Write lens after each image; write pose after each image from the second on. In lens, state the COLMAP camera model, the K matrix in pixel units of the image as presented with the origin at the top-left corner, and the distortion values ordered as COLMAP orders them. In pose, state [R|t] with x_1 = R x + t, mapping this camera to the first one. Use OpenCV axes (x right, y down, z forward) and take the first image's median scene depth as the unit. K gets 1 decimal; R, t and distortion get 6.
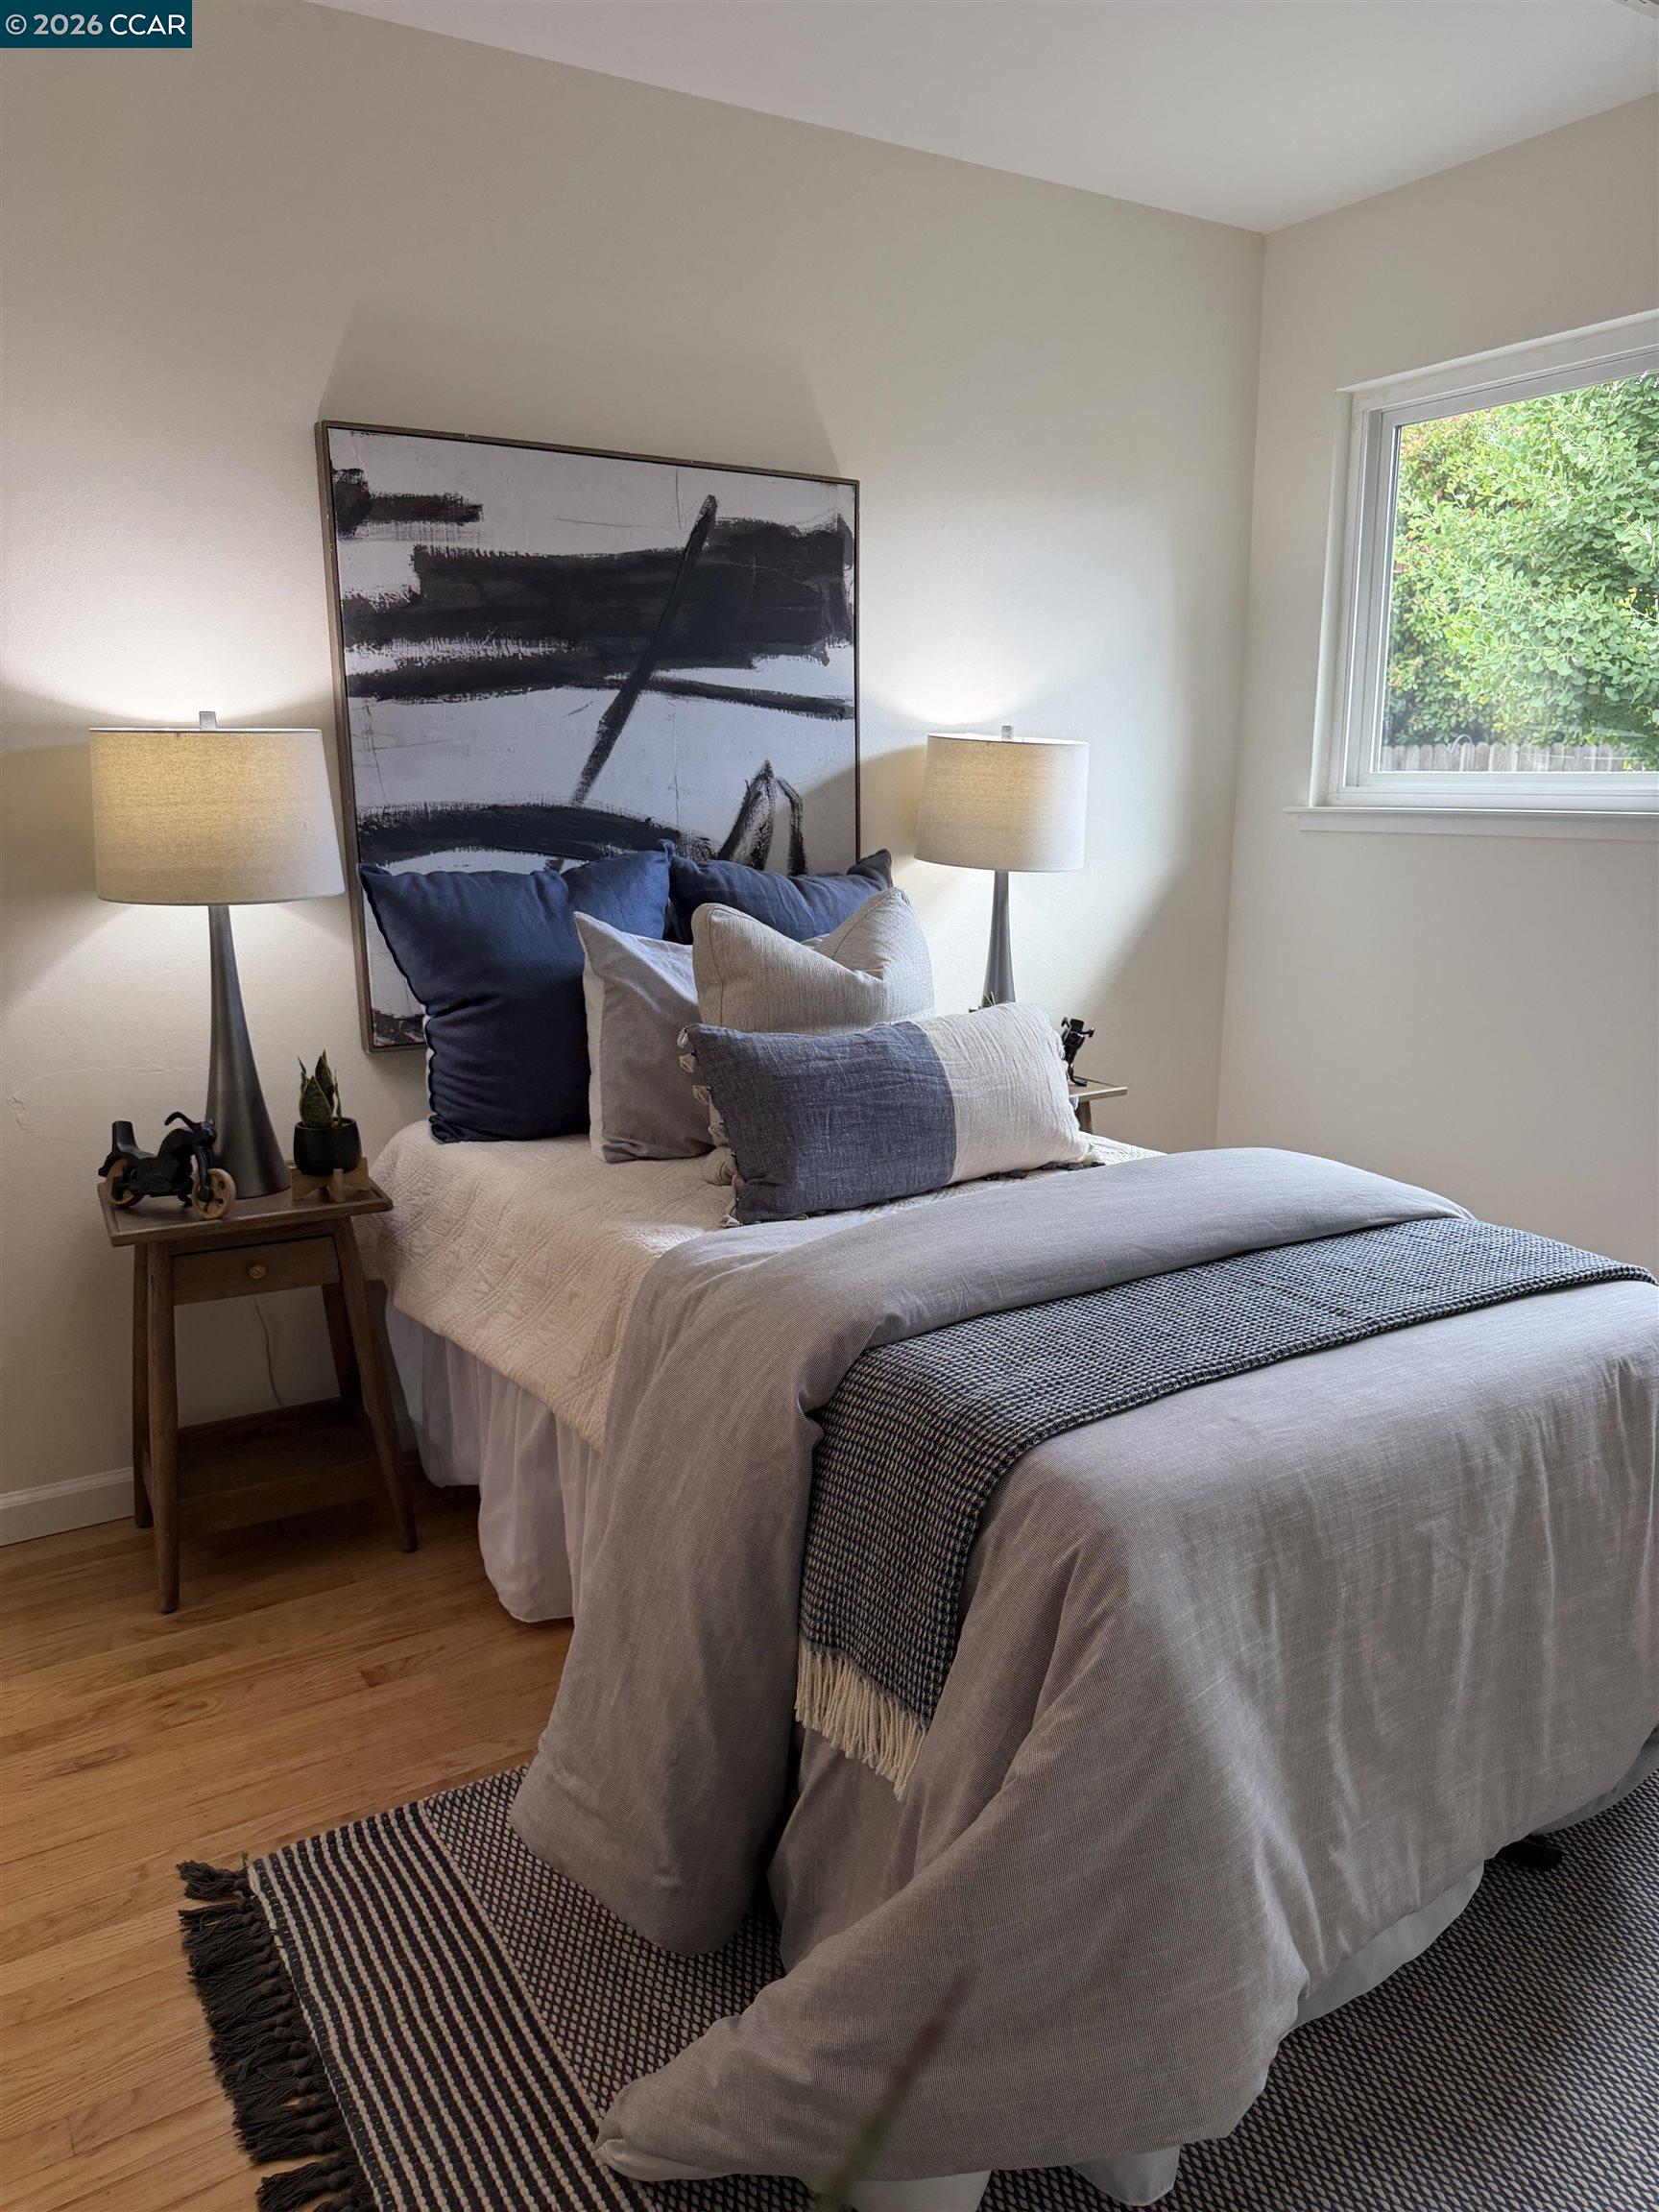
lens RADIAL K [[1545.3, 0, 832.2], [0, 1545.3, 1112.9], [0, 0, 1]] dist [0.114686, -0.182572]
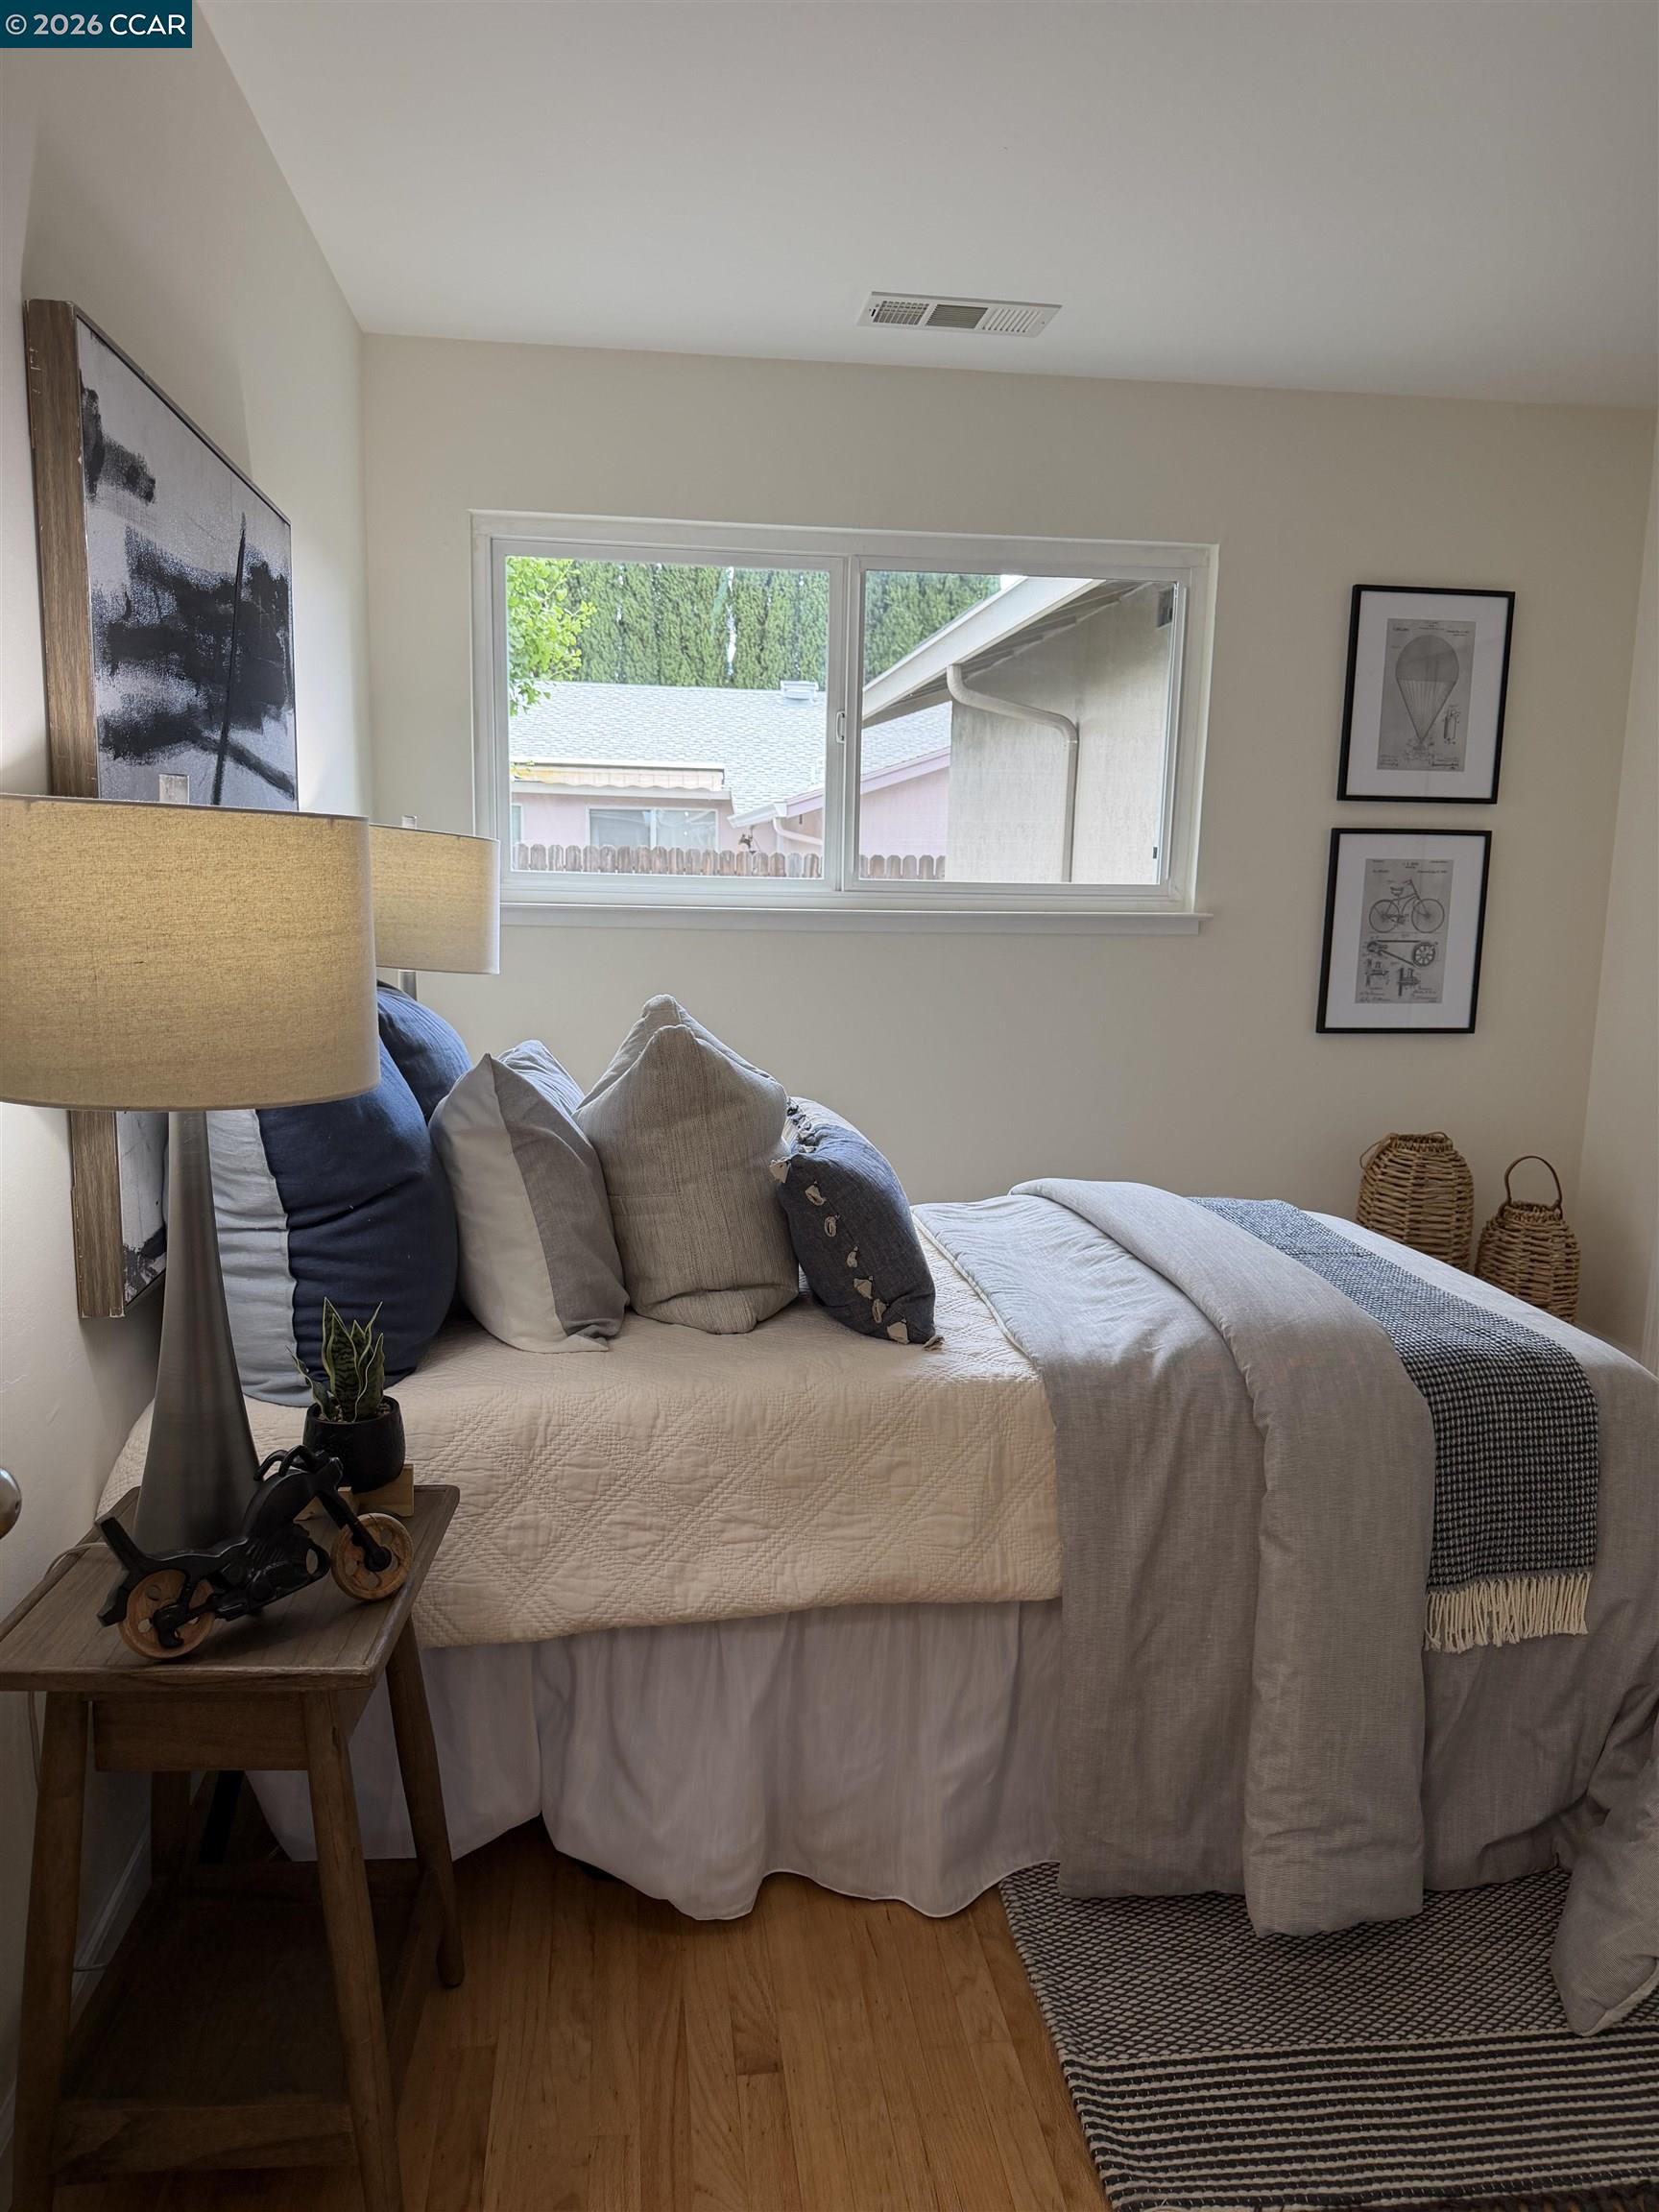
lens RADIAL K [[1545.3, 0, 832.2], [0, 1545.3, 1112.9], [0, 0, 1]] dist [0.114686, -0.182572]
pose [[0.436505, -0.129570, 0.890323, -0.858652], [0.169310, 0.983725, 0.060154, -0.129103], [-0.883627, 0.124484, 0.451339, 0.552018]]
